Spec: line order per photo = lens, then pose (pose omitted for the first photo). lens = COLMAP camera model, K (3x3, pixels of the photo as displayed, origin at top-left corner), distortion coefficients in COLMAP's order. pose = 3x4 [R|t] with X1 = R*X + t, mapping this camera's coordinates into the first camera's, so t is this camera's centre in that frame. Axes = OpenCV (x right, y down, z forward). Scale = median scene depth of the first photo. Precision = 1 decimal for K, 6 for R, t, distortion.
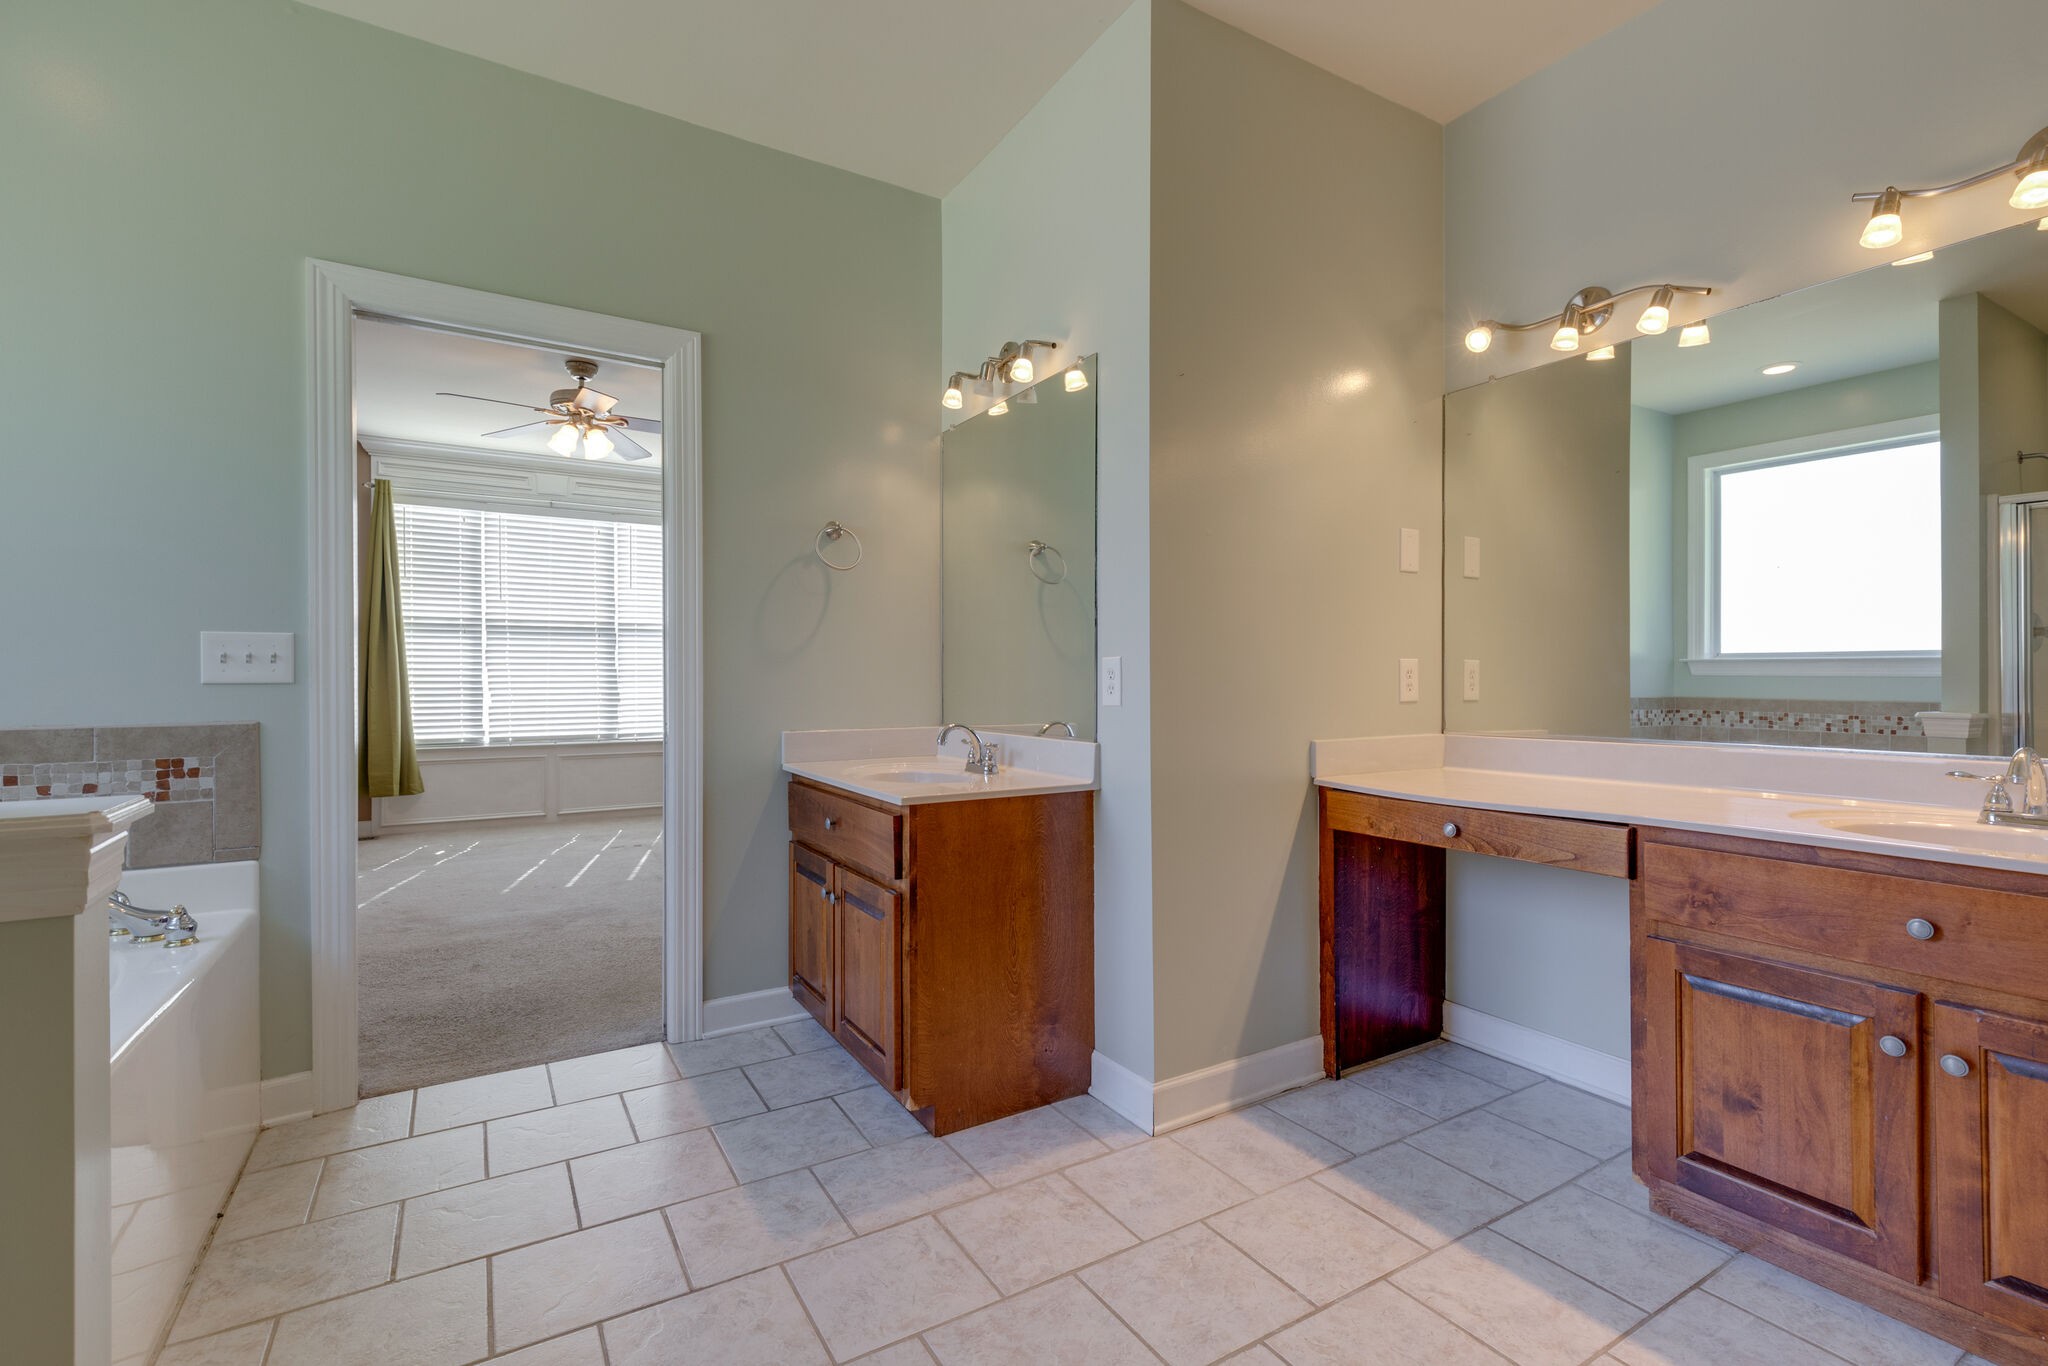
lens RADIAL K [[902.8, 0, 1040.3], [0, 902.8, 685.0], [0, 0, 1]] dist [0.003173, -0.002730]
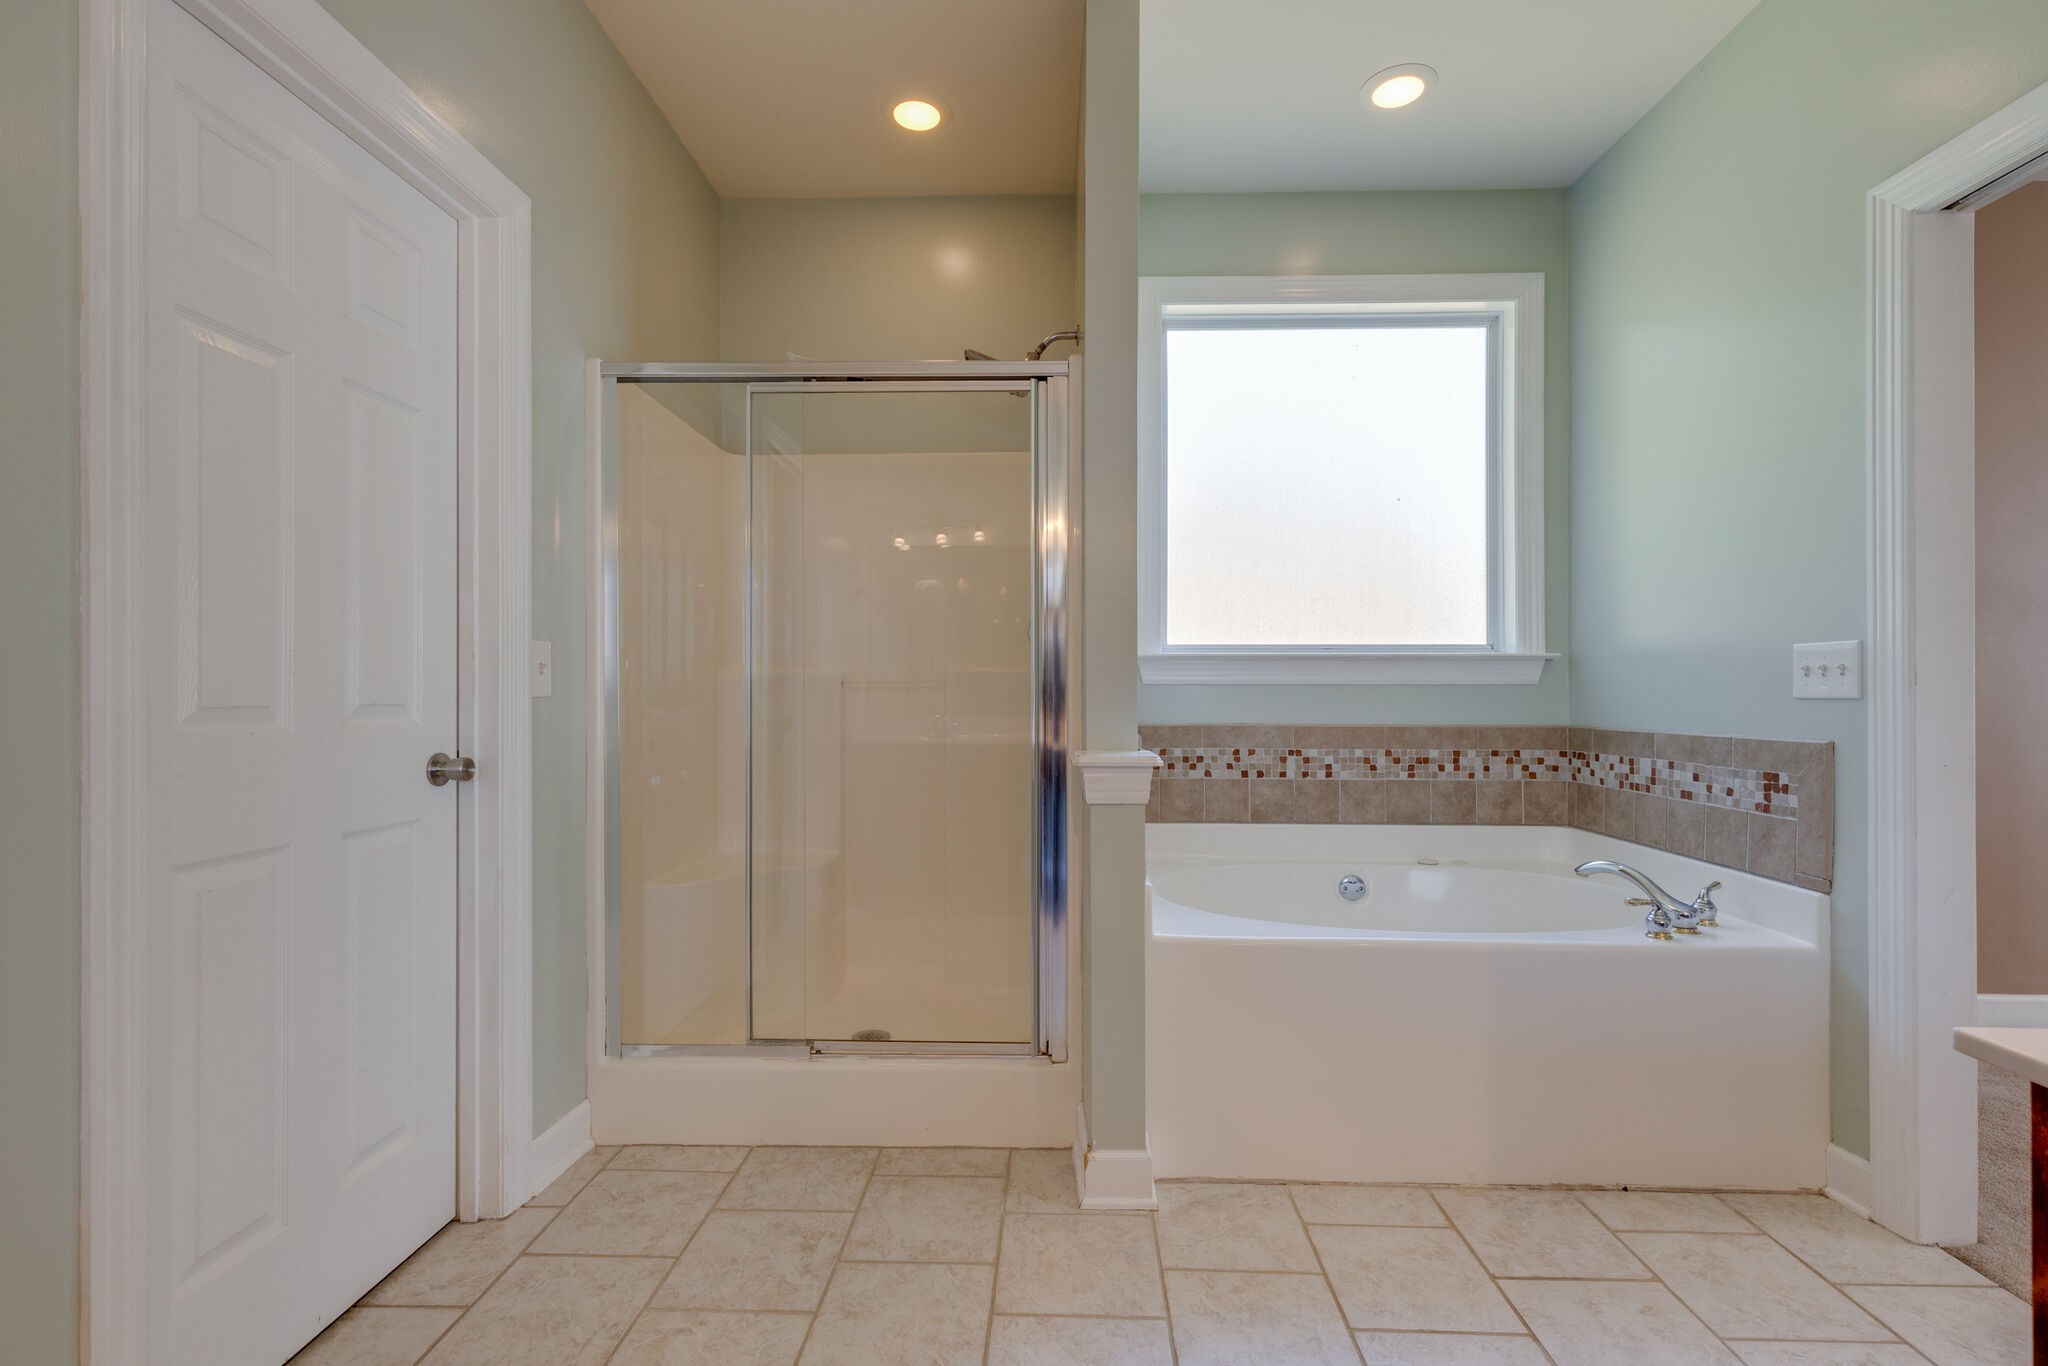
lens RADIAL K [[968.1, 0, 1015.2], [0, 968.1, 689.5], [0, 0, 1]] dist [-0.007260, 0.000054]
pose [[-0.570628, 0.001562, -0.821207, 0.402341], [-0.004732, 0.999975, 0.005189, -0.012373], [0.821195, 0.006847, -0.570607, 0.927564]]
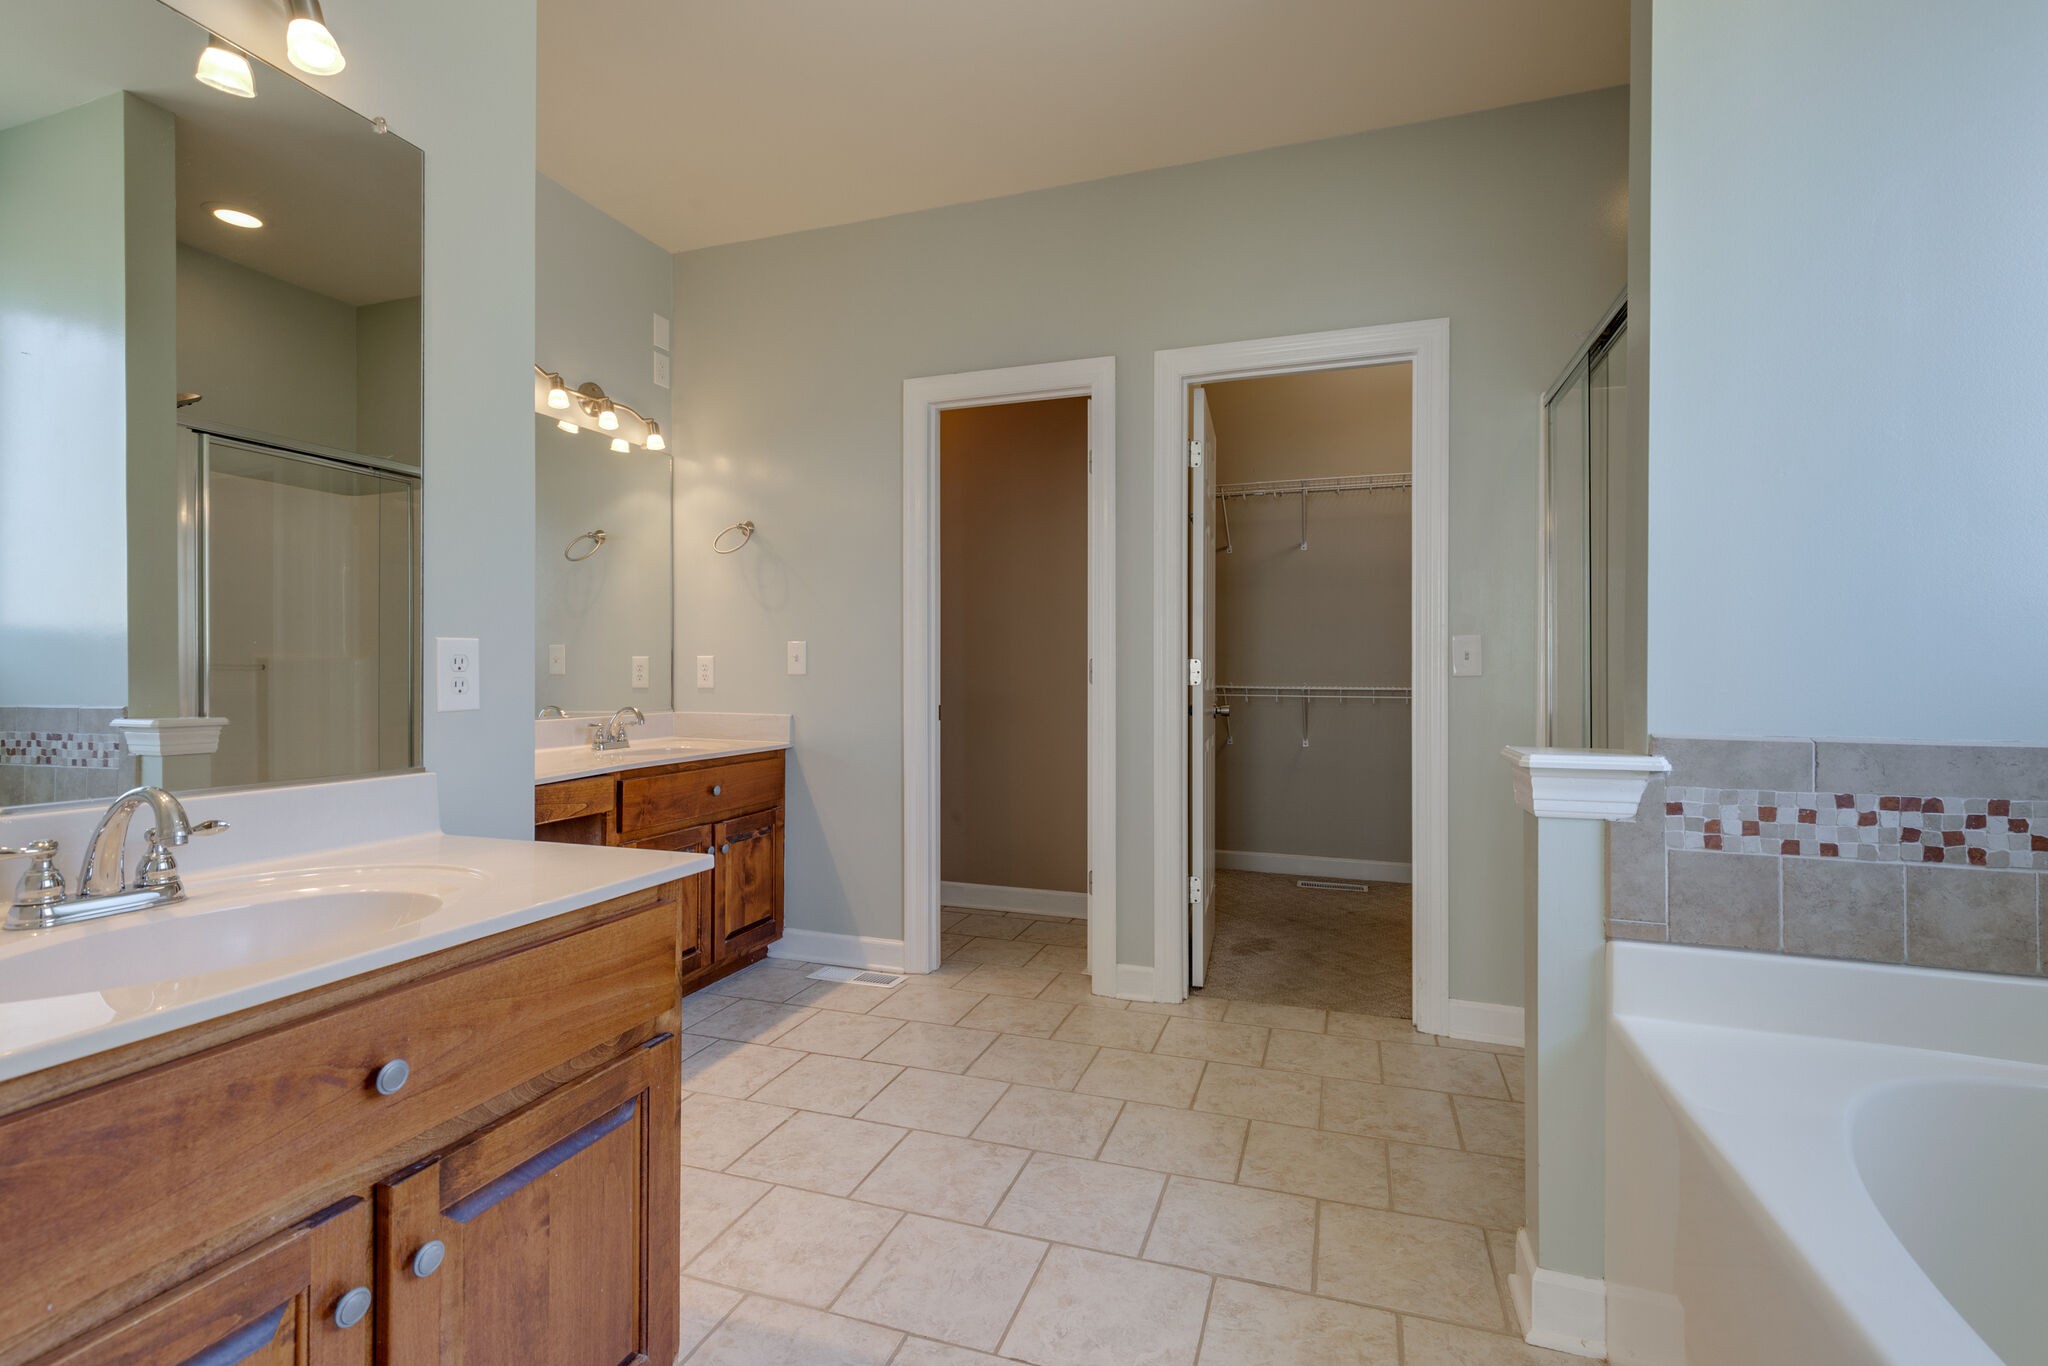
lens RADIAL K [[902.8, 0, 1019.2], [0, 902.8, 670.8], [0, 0, 1]] dist [0.003173, -0.002730]
pose [[-0.612473, 0.001943, 0.790489, -0.807982], [0.001418, 0.999998, -0.001359, -0.005589], [-0.790491, 0.000288, -0.612474, 1.241650]]
